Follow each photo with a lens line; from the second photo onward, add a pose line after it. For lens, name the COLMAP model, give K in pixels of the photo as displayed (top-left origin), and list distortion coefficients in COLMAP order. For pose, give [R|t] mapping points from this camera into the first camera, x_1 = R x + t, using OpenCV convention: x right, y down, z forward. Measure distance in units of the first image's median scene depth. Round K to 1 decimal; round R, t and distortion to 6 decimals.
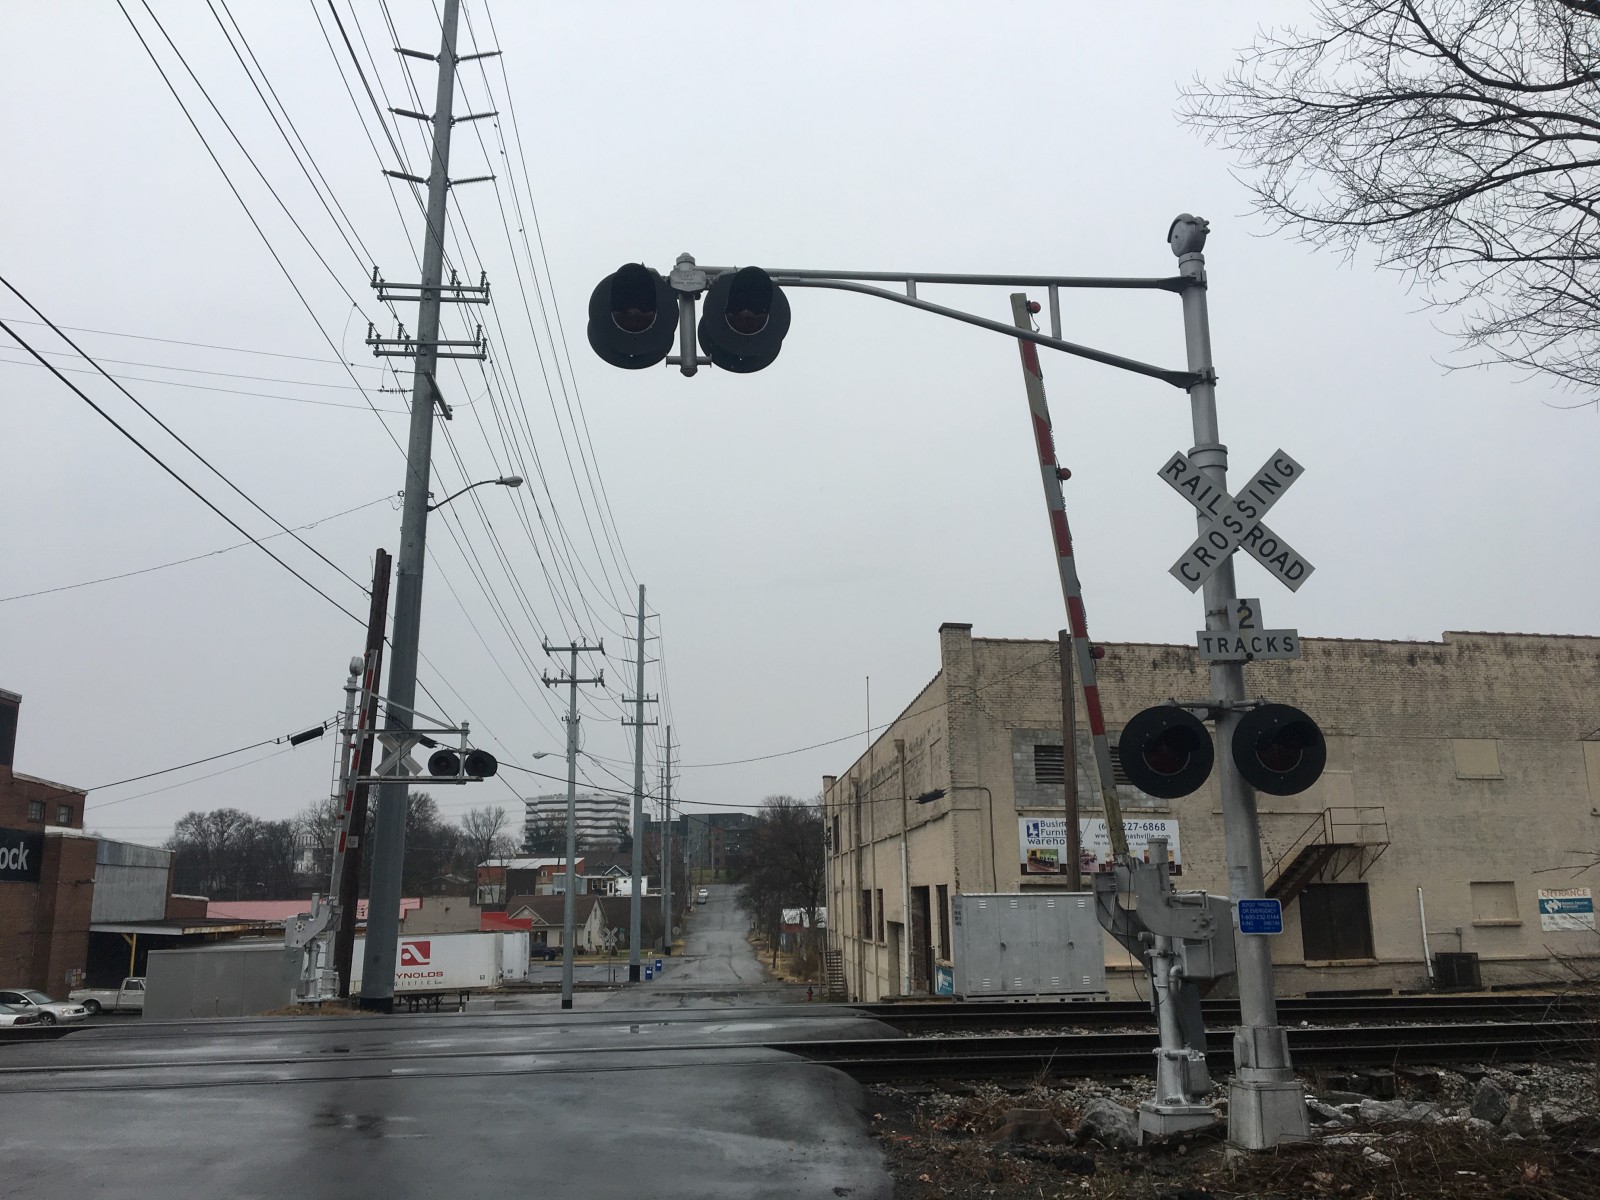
lens RADIAL K [[1336.4, 0, 800.5], [0, 1336.4, 641.8], [0, 0, 1]] dist [0.090059, -0.147400]
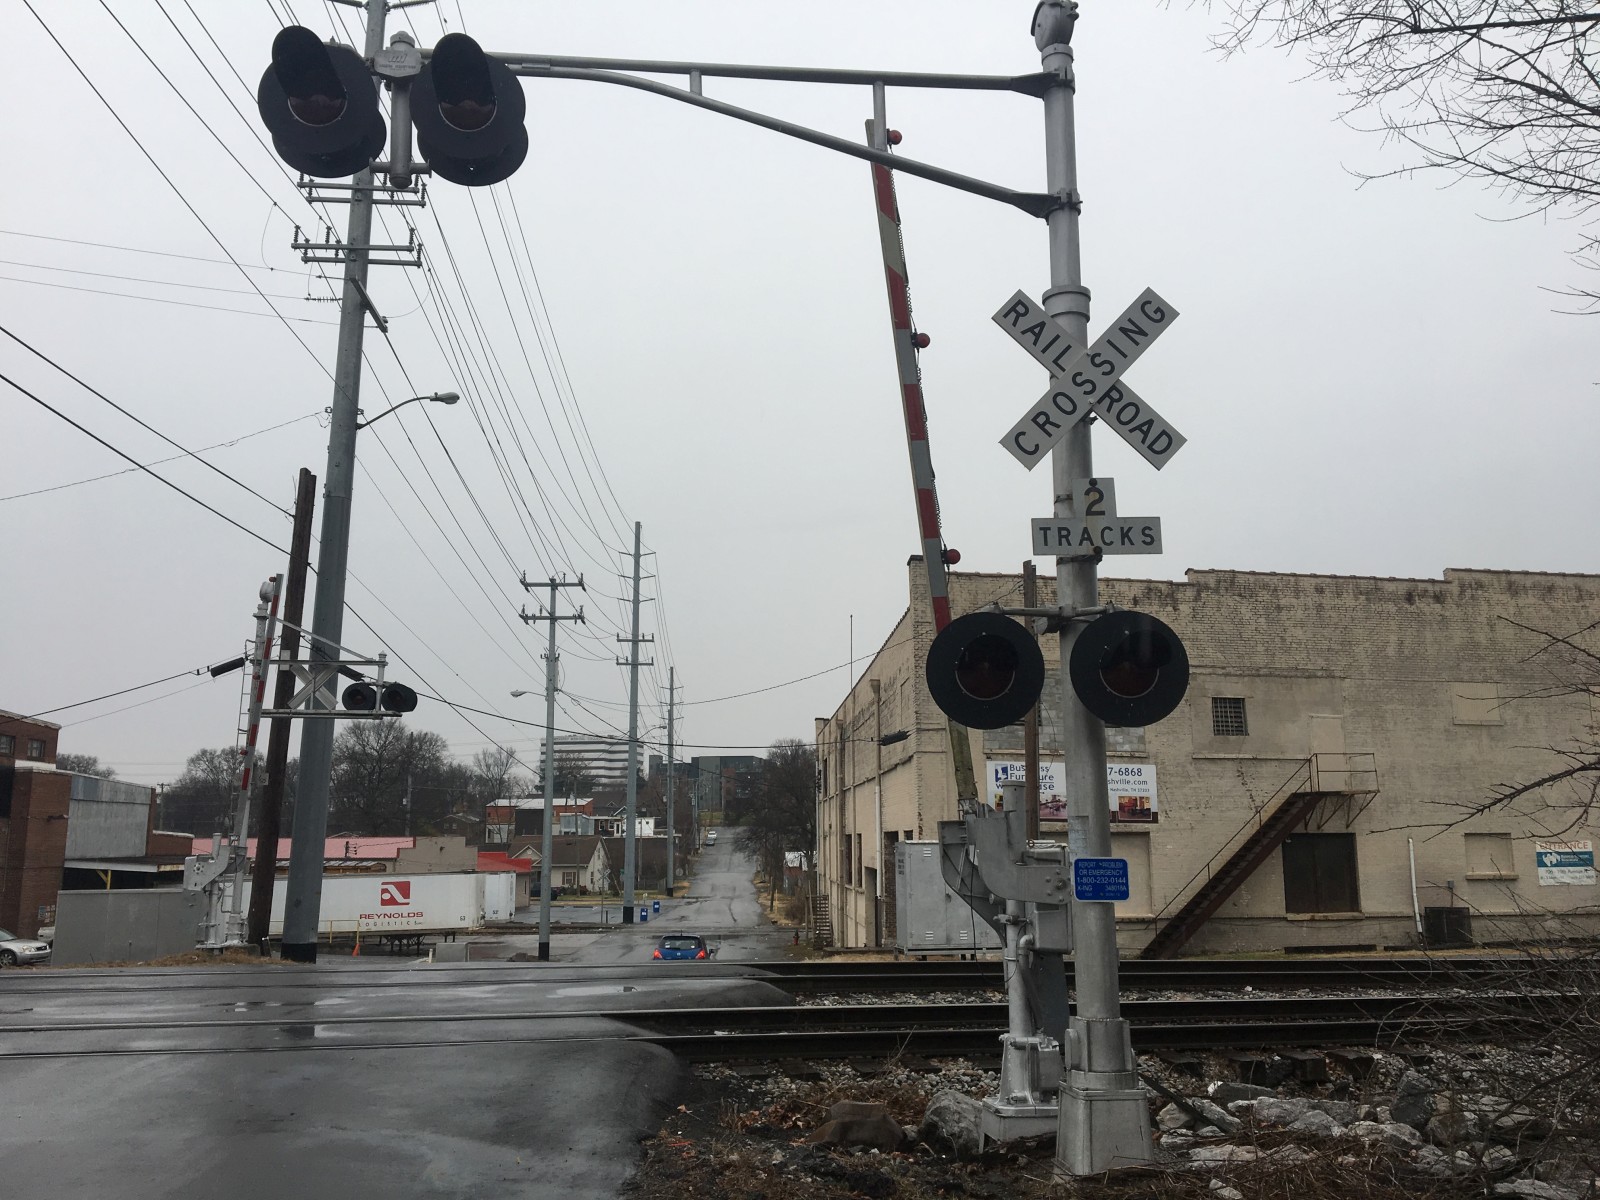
lens RADIAL K [[1338.8, 0, 806.1], [0, 1338.8, 641.8], [0, 0, 1]] dist [0.102770, -0.185534]
pose [[0.999909, 0.009182, -0.009837, 0.041804], [-0.008763, 0.999087, 0.041823, 0.007870], [0.010212, -0.041733, 0.999077, 0.051881]]
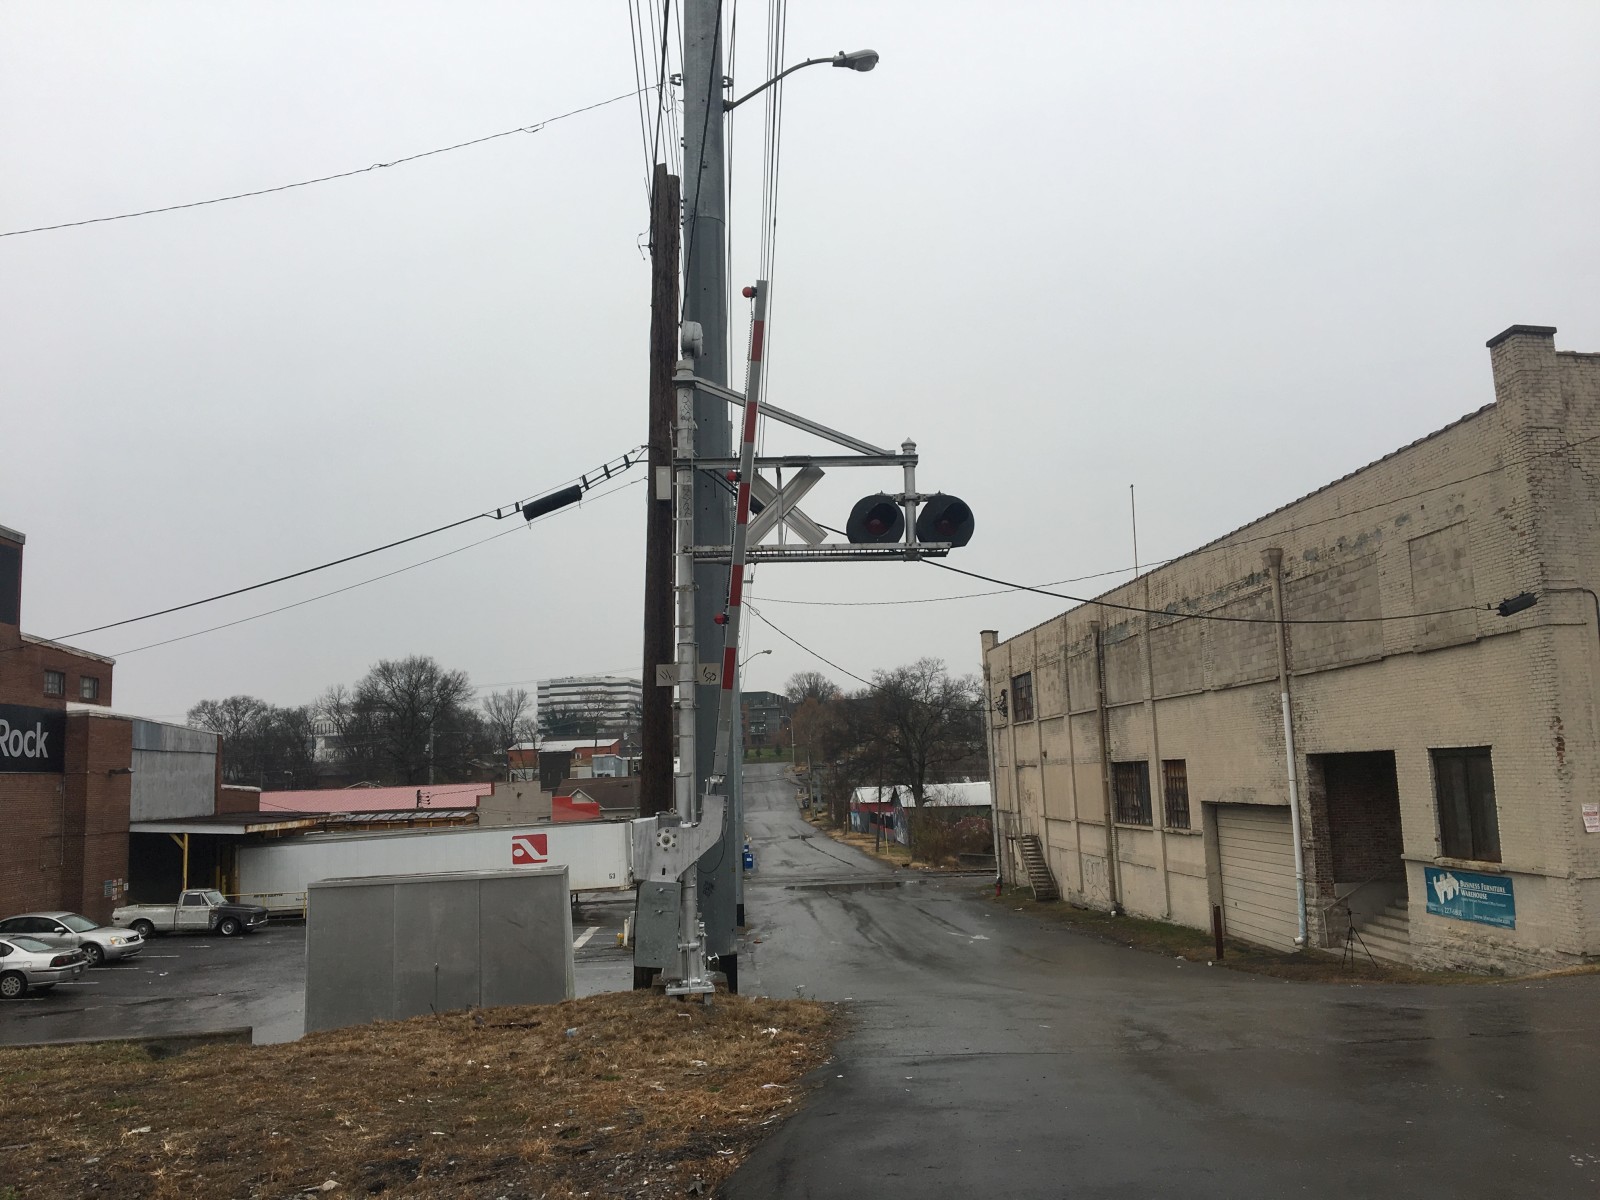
lens RADIAL K [[1336.4, 0, 800.5], [0, 1336.4, 641.8], [0, 0, 1]] dist [0.090059, -0.147400]
pose [[0.999770, -0.021265, 0.002606, -0.231246], [0.020951, 0.995860, 0.088447, 0.070389], [-0.004476, -0.088373, 0.996077, 0.378432]]
